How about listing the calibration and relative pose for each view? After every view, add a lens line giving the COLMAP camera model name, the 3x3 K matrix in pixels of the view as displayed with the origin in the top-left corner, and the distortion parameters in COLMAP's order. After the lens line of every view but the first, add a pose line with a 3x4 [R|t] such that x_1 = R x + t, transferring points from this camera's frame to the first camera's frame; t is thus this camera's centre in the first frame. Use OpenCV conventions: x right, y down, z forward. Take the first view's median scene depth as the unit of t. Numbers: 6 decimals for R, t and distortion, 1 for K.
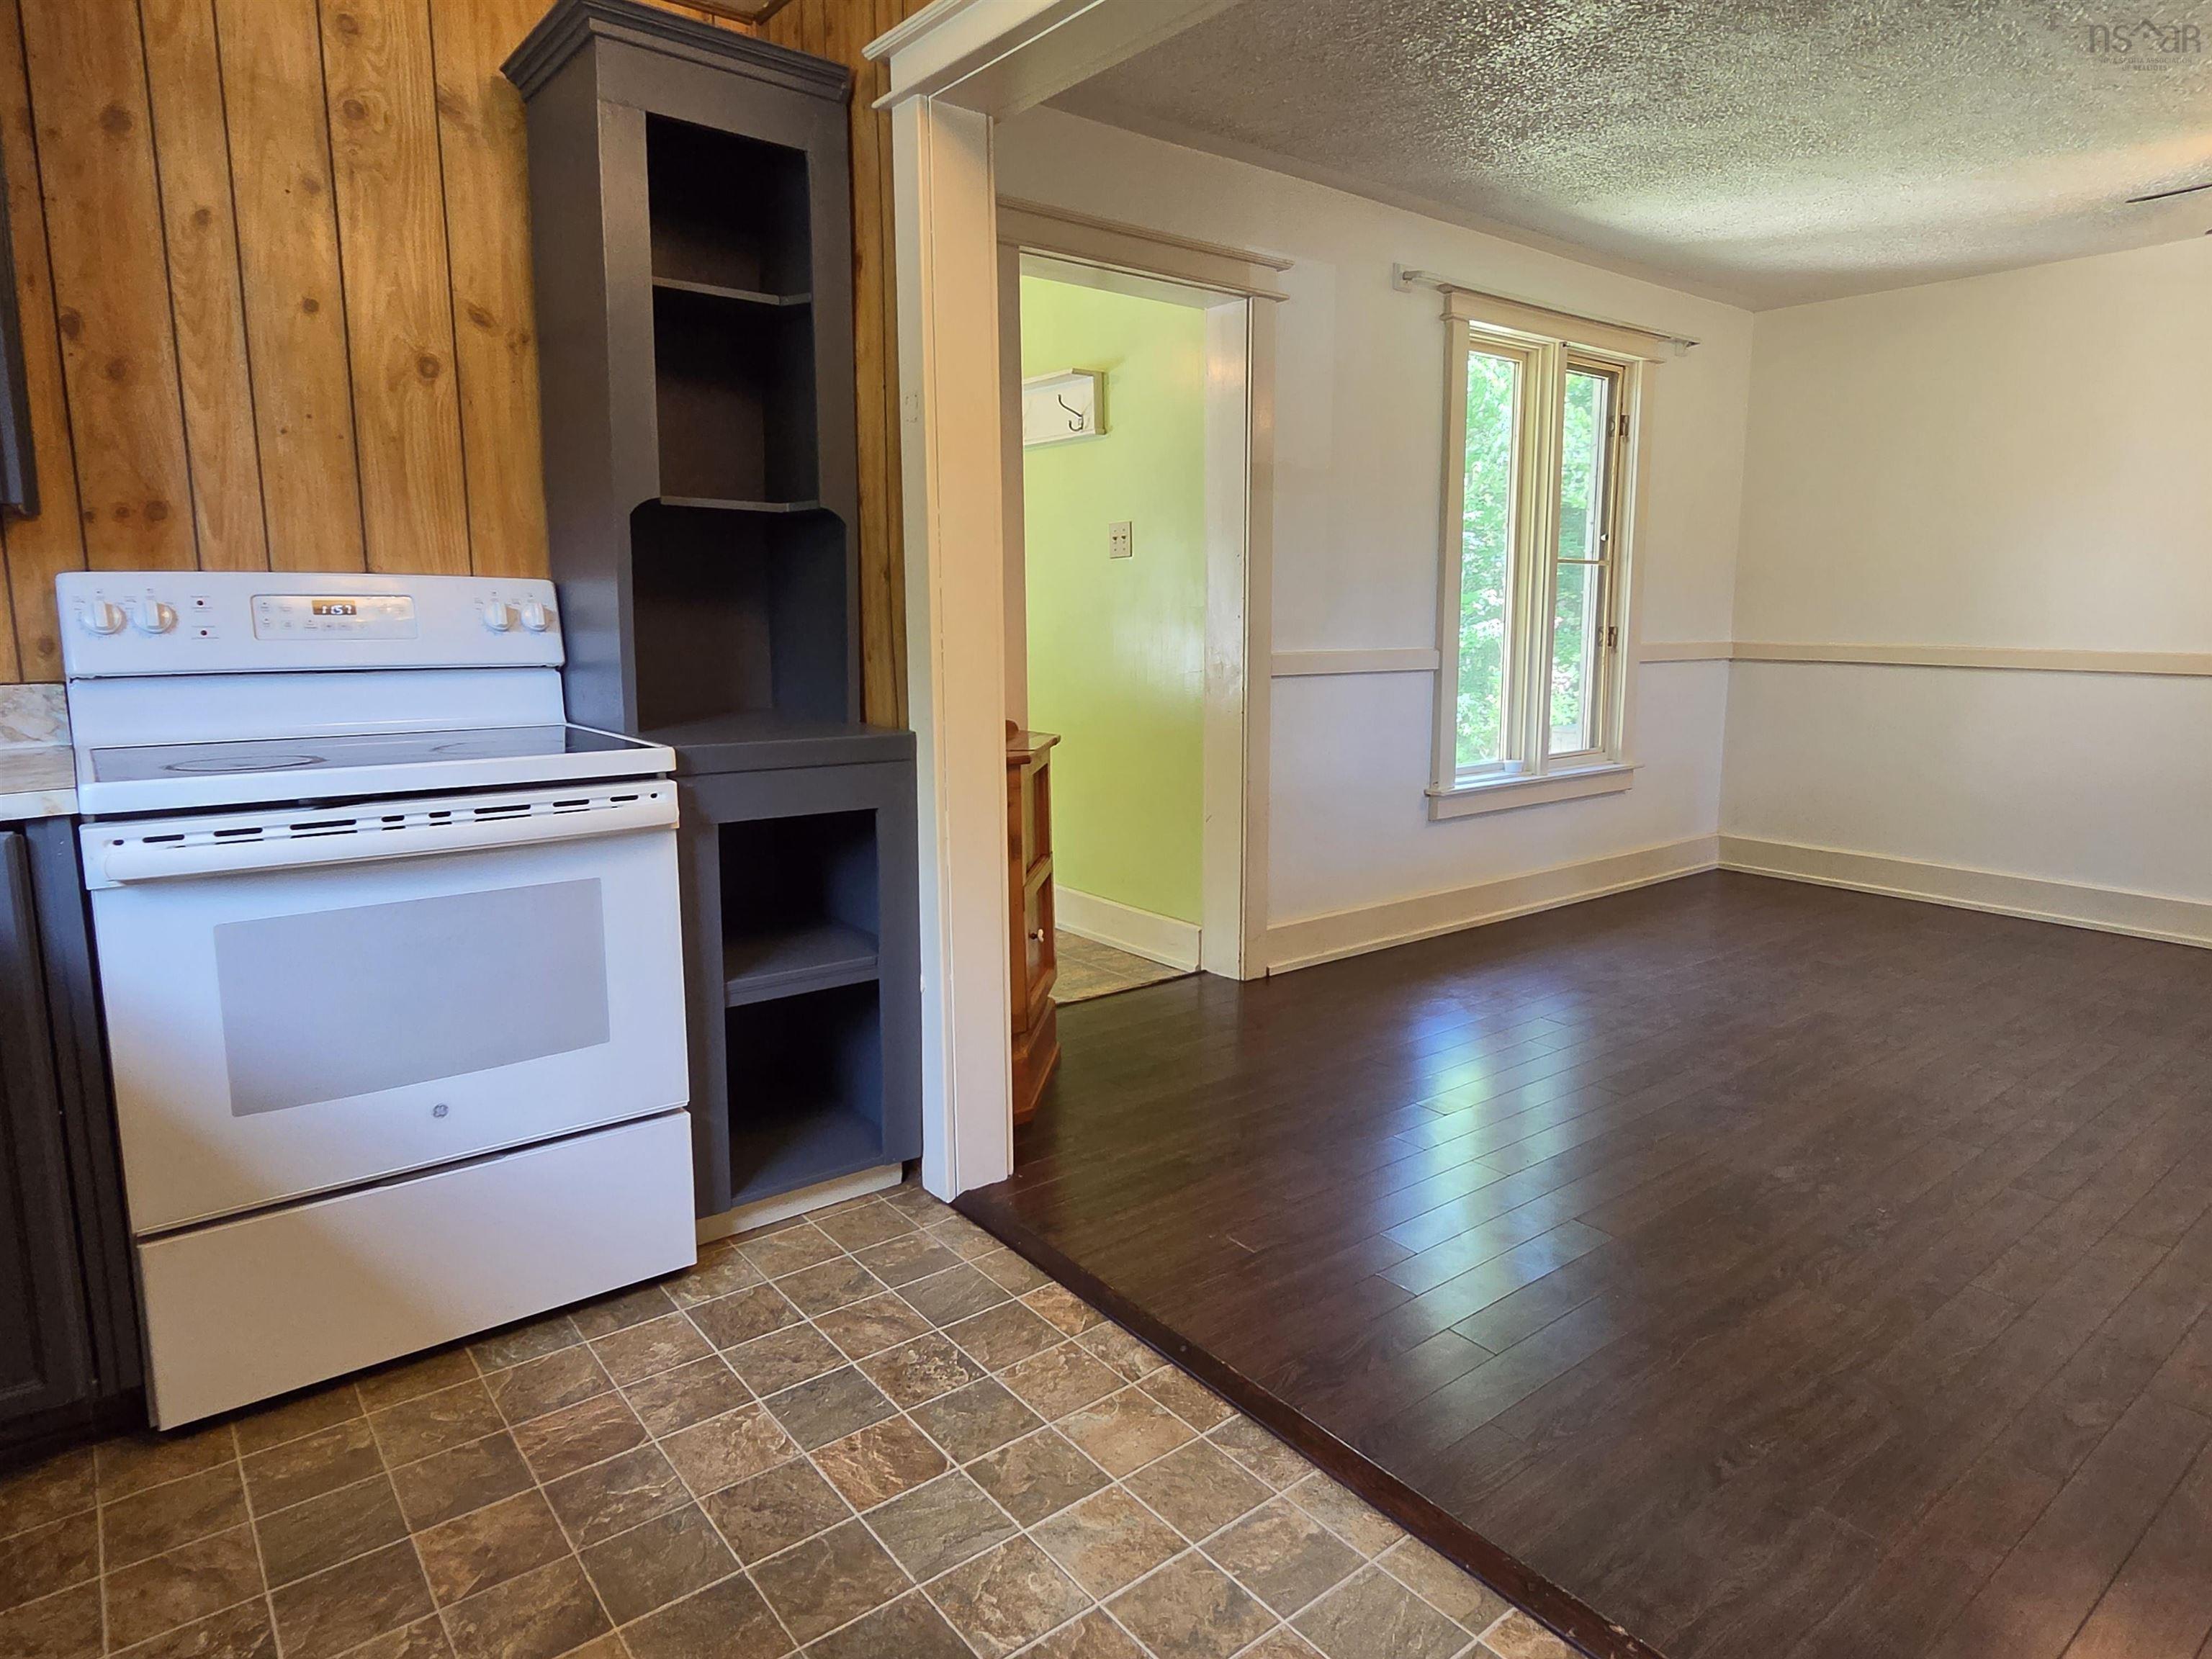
lens RADIAL K [[1275.4, 0, 1109.8], [0, 1275.4, 811.8], [0, 0, 1]] dist [-0.004371, -0.001849]
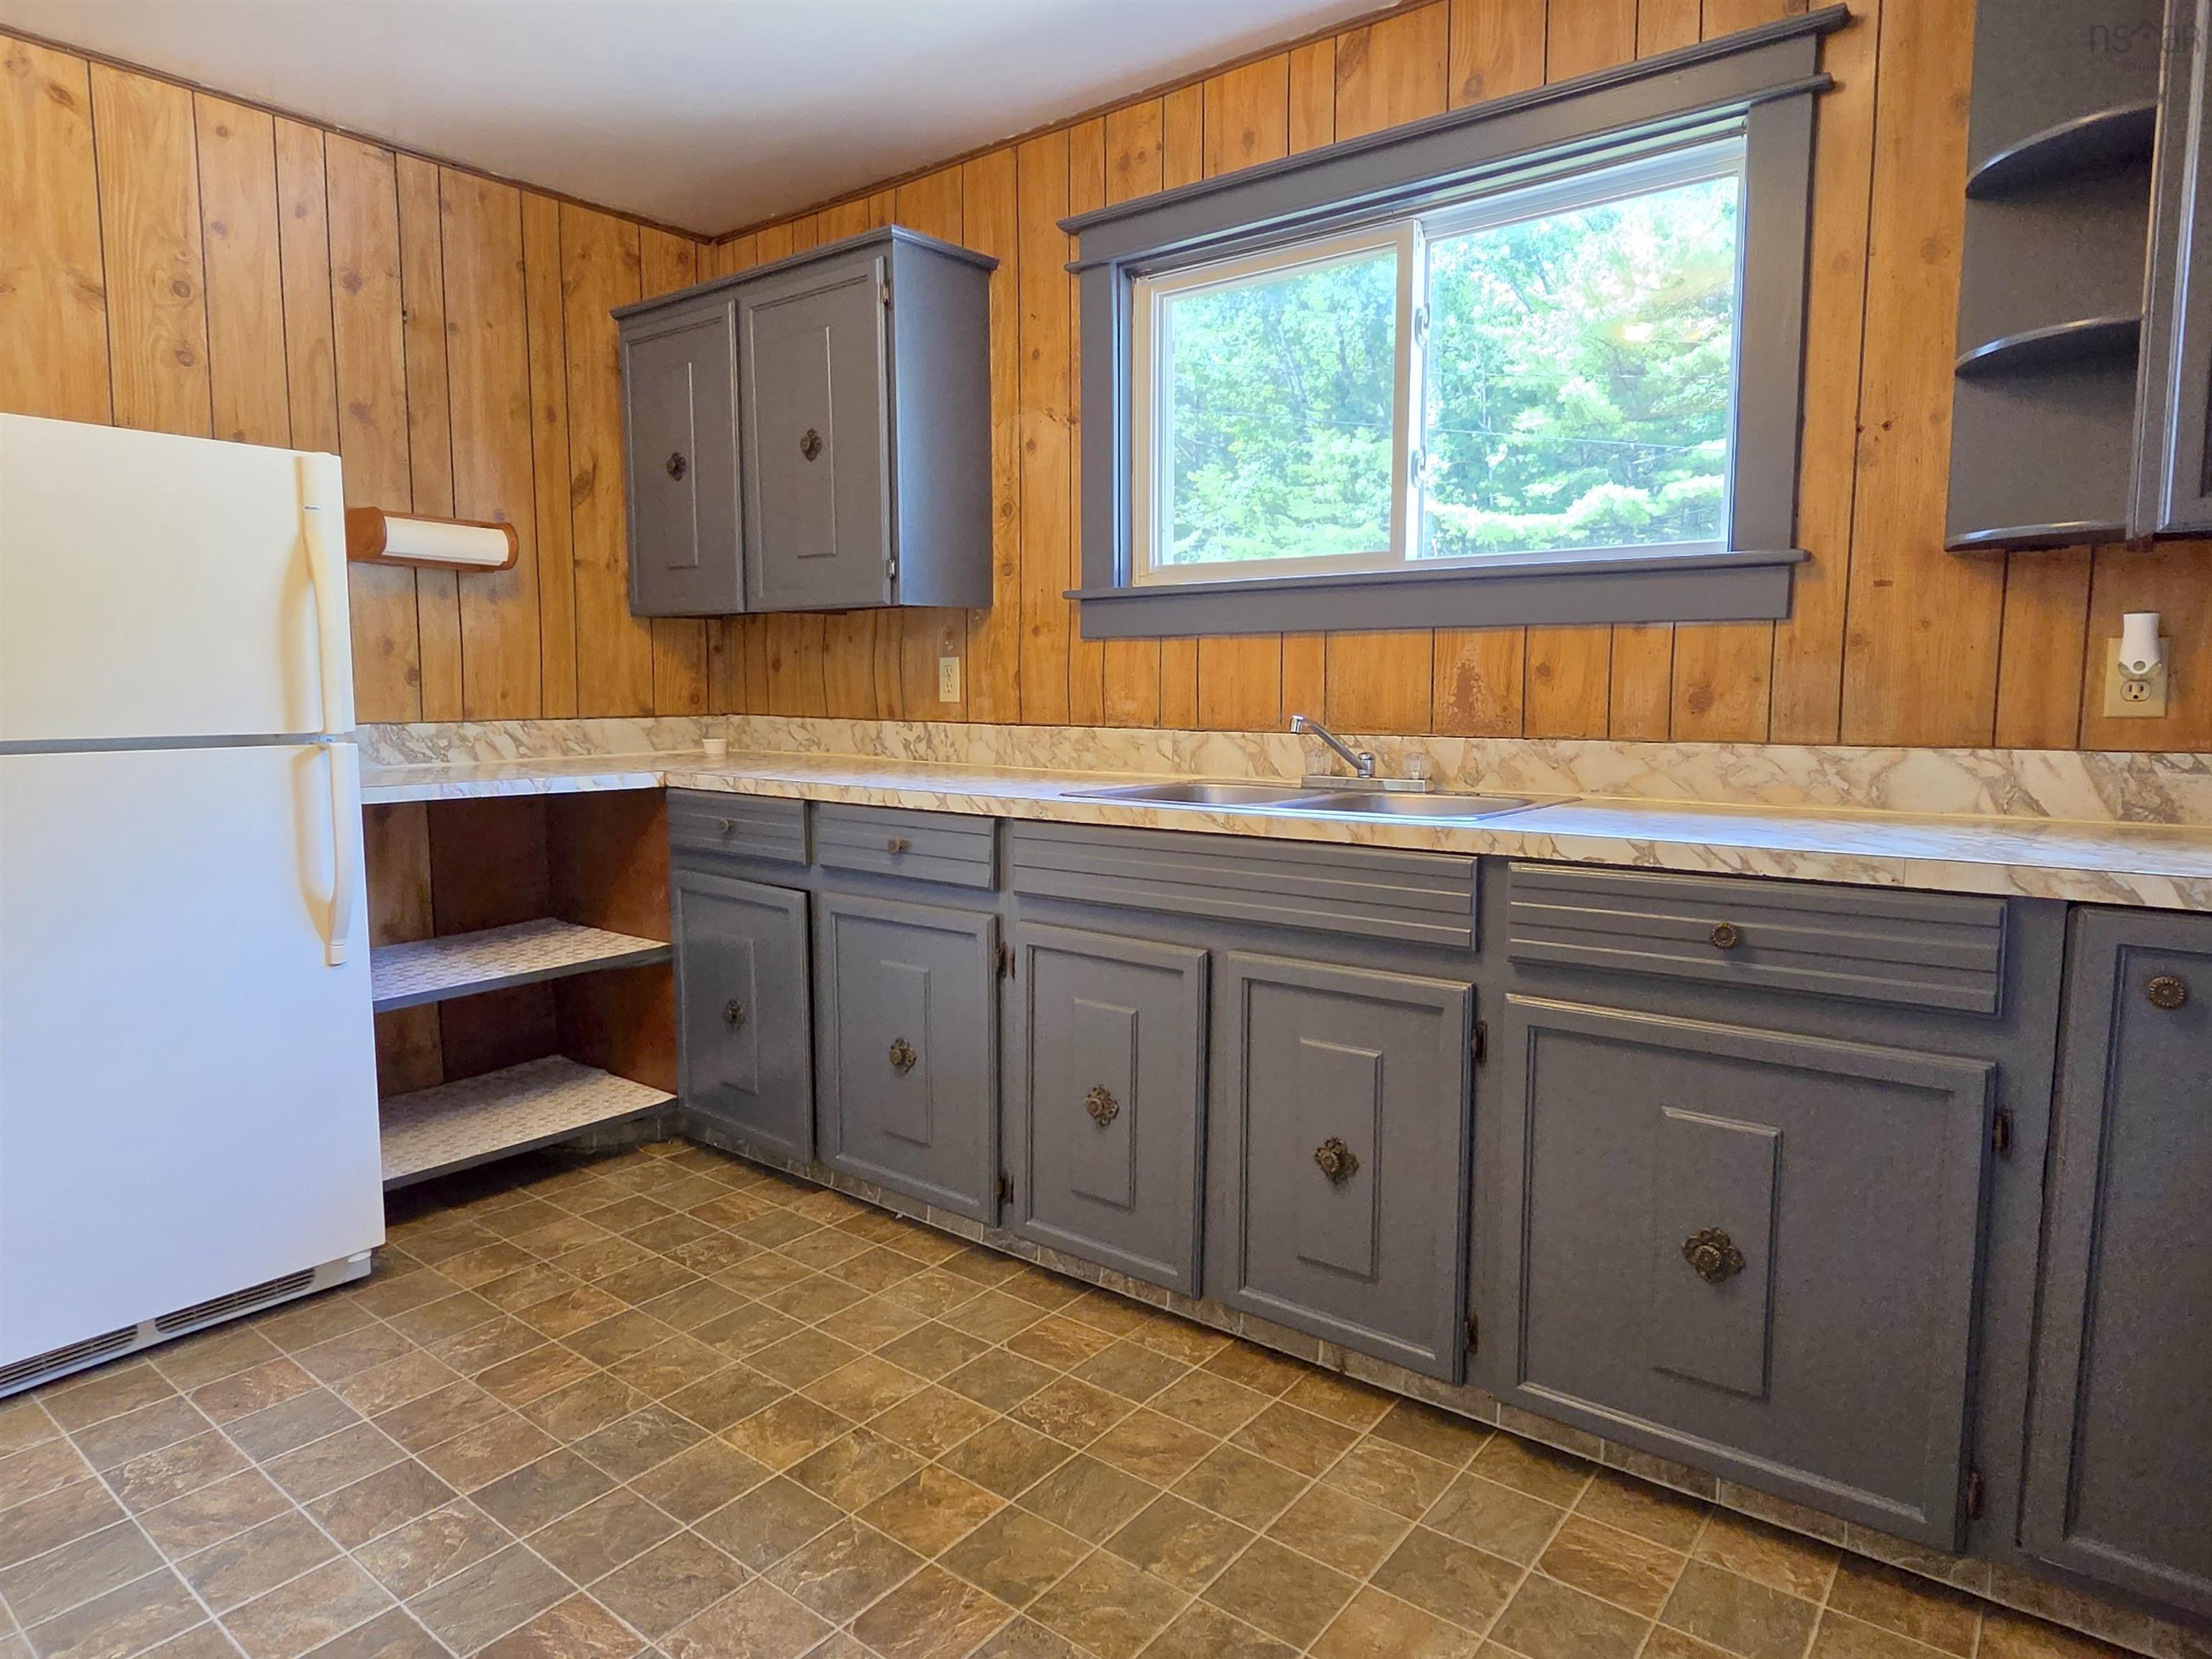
lens RADIAL K [[1315.9, 0, 1095.4], [0, 1315.9, 816.6], [0, 0, 1]] dist [0.004447, -0.002980]
pose [[-0.974089, 0.024022, -0.224885, -0.318459], [-0.033785, 0.967732, 0.249708, -0.217191], [0.223627, 0.250836, -0.941845, 1.620890]]
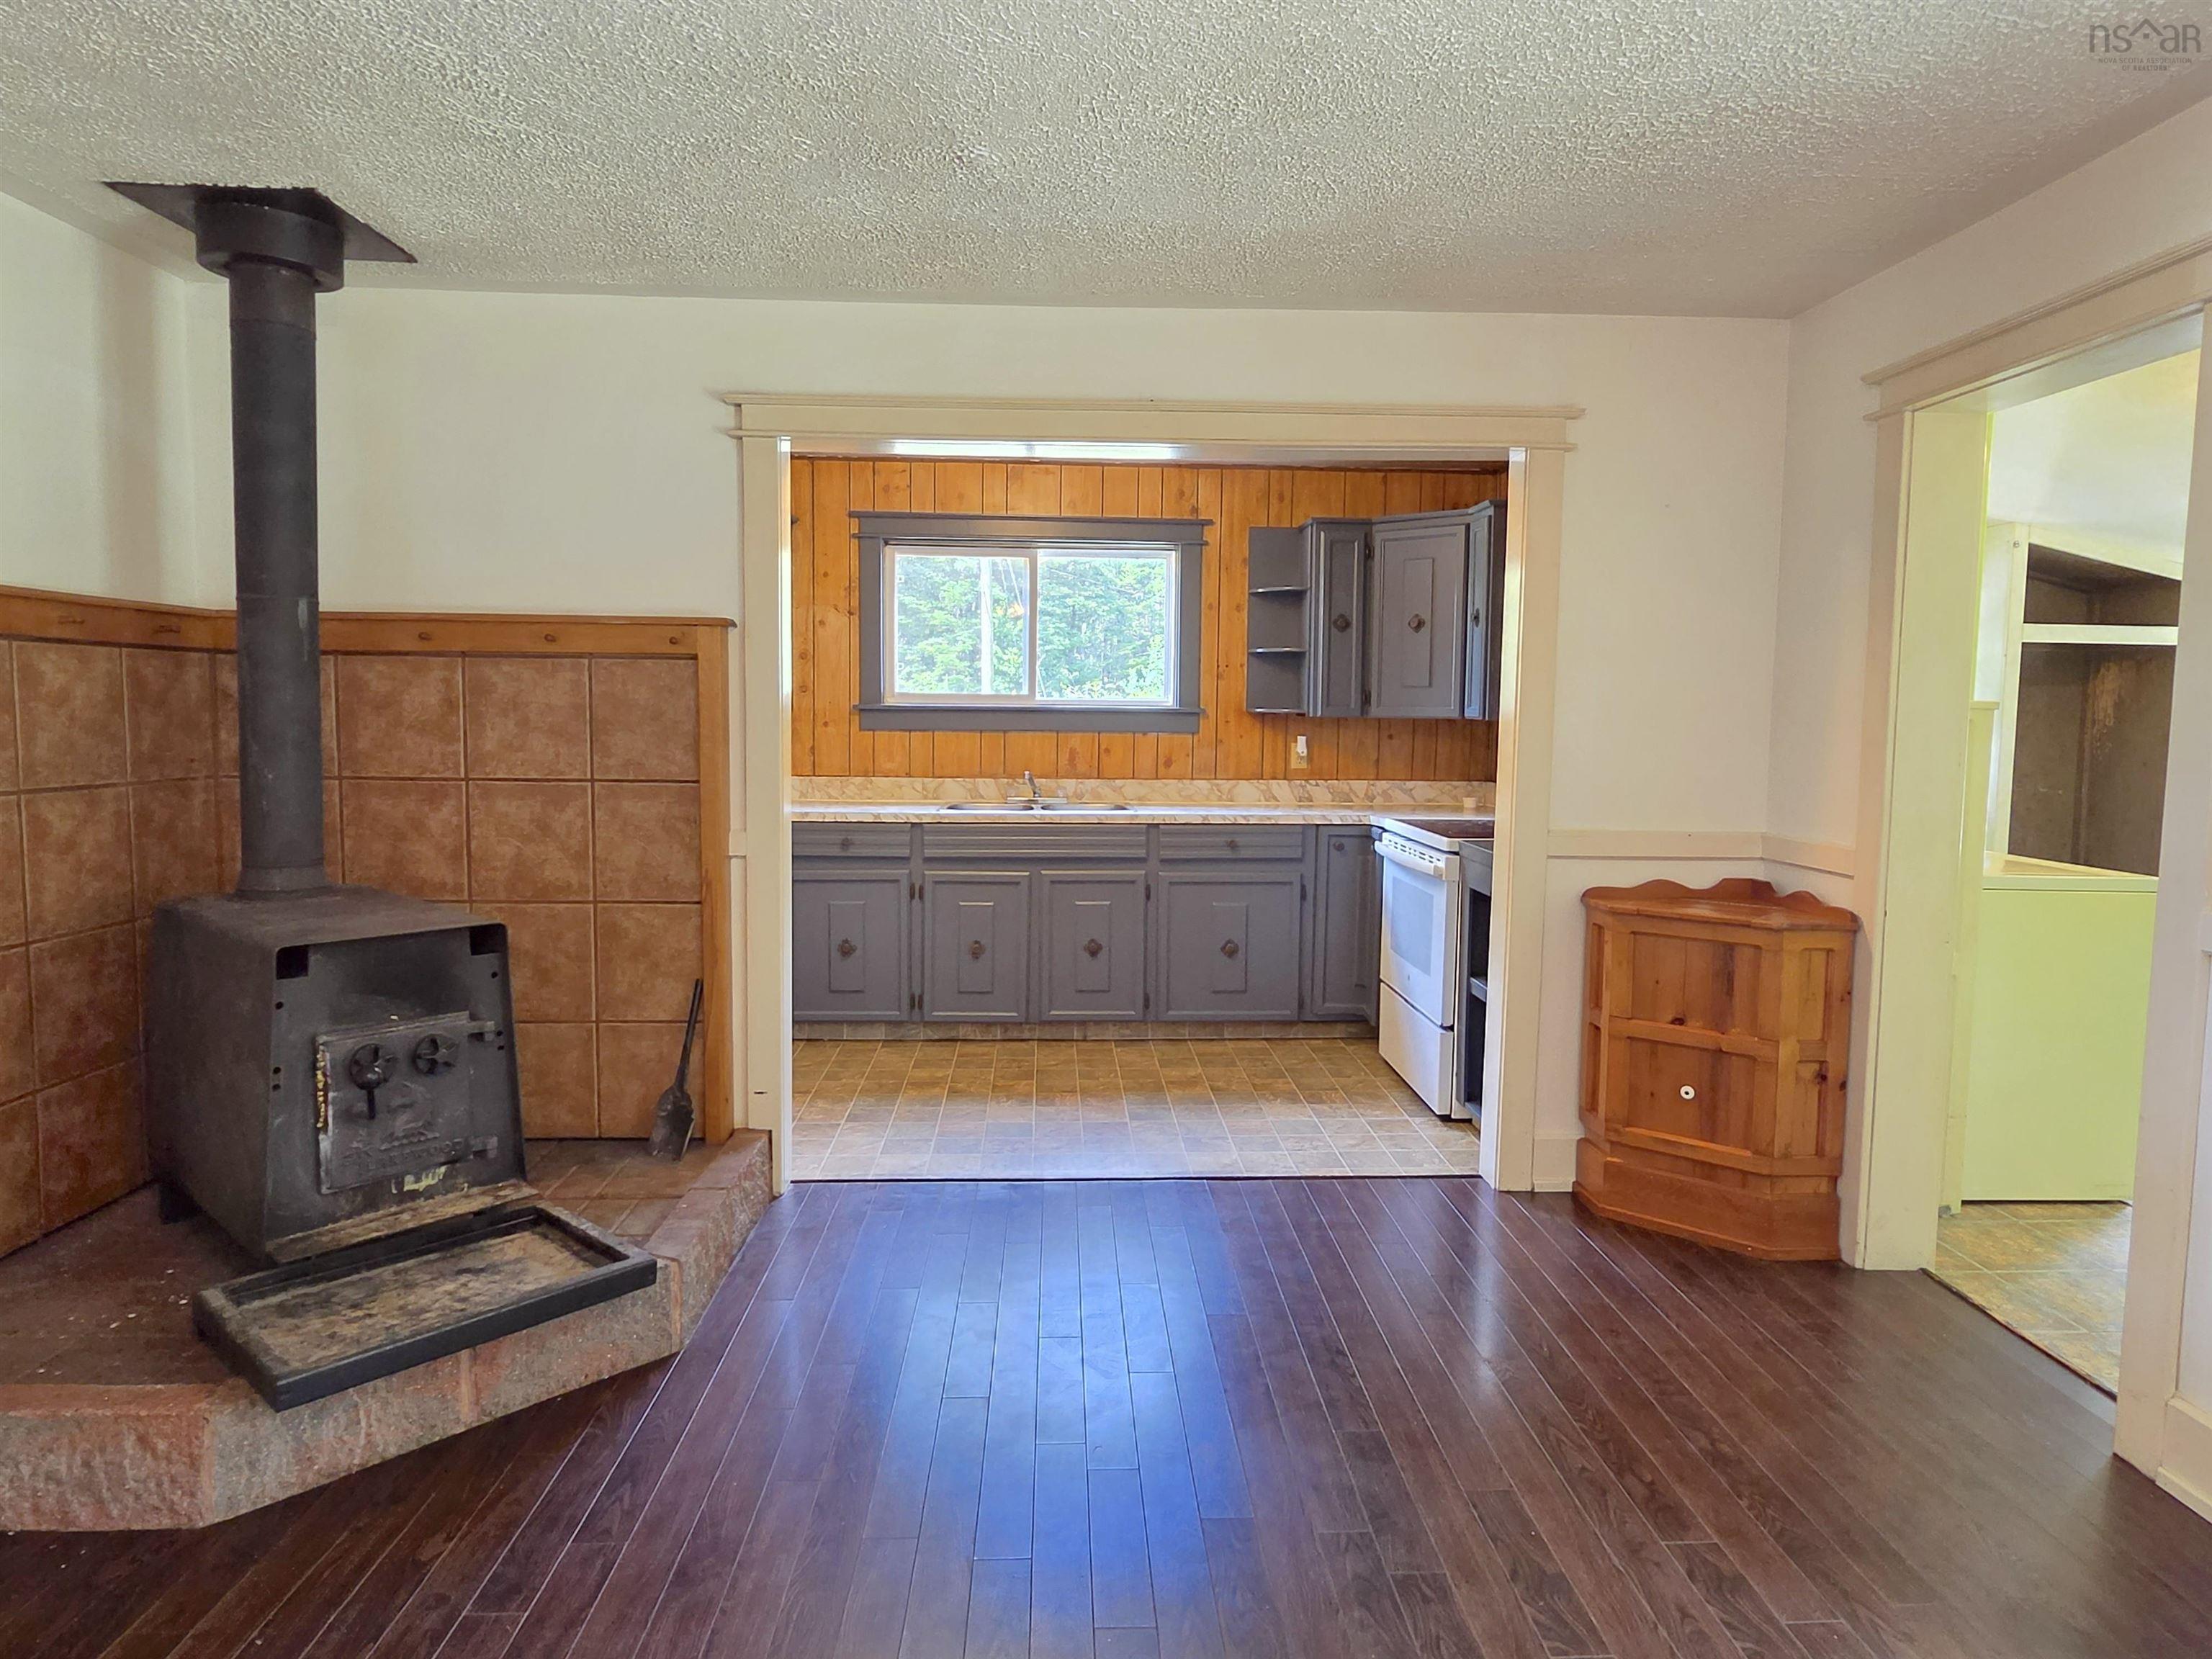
lens RADIAL K [[1315.9, 0, 1106.7], [0, 1315.9, 819.2], [0, 0, 1]] dist [0.004447, -0.002980]
pose [[-0.585429, 0.063874, -0.808204, 2.326089], [-0.136417, 0.974916, 0.175865, -0.540093], [0.799164, 0.213209, -0.562031, 2.539274]]
